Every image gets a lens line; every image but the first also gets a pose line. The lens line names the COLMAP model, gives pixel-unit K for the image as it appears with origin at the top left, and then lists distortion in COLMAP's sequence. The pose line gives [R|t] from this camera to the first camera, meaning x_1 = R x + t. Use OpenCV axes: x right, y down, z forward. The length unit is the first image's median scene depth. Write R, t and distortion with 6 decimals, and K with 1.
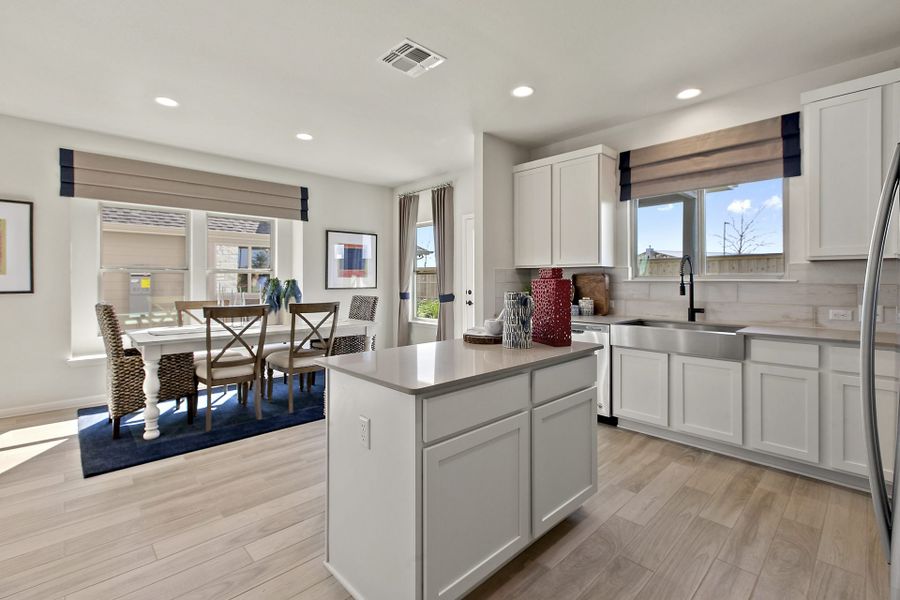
lens RADIAL K [[407.6, 0, 447.8], [0, 407.6, 278.9], [0, 0, 1]] dist [0.000718, -0.000257]
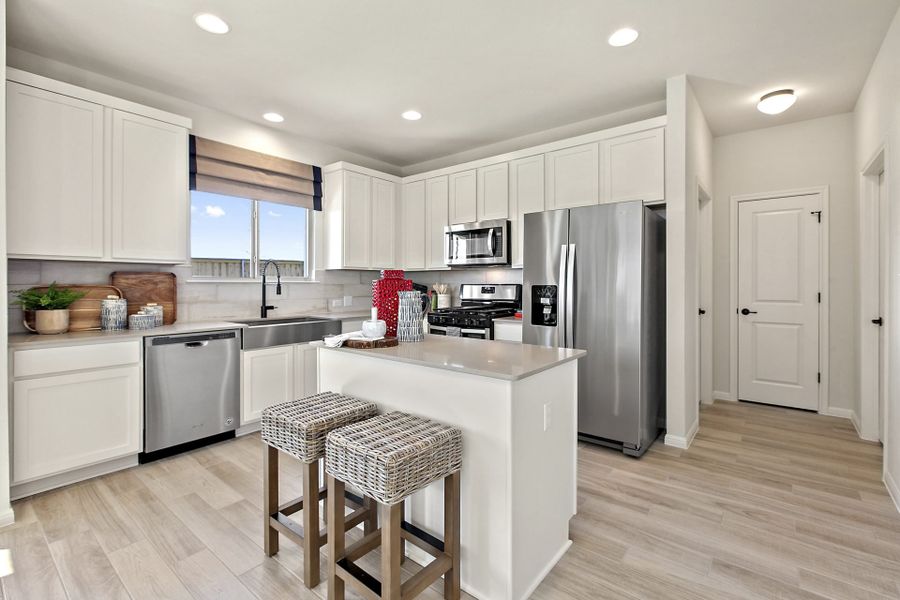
lens RADIAL K [[405.0, 0, 448.9], [0, 405.0, 284.7], [0, 0, 1]] dist [0.001415, 0.000199]
pose [[-0.135731, -0.001950, 0.990744, -0.662624], [-0.004988, 0.999987, 0.001285, 0.009587], [-0.990733, -0.004767, -0.135739, 0.741689]]
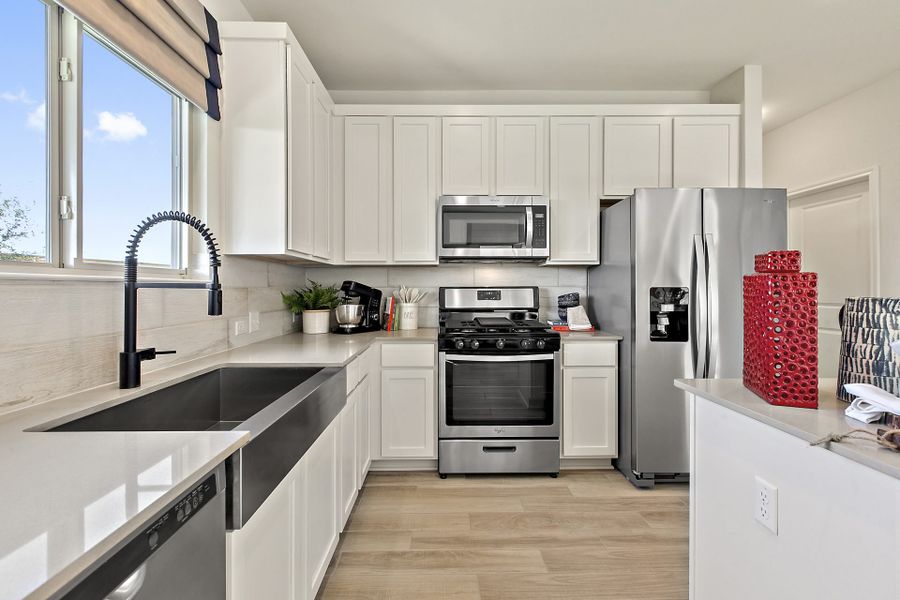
lens RADIAL K [[405.0, 0, 448.9], [0, 405.0, 284.7], [0, 0, 1]] dist [0.001415, 0.000199]
pose [[-0.735562, 0.007223, 0.677419, 0.151120], [-0.001365, 0.999925, -0.012143, 0.016485], [-0.677456, -0.009856, -0.735497, 1.233734]]
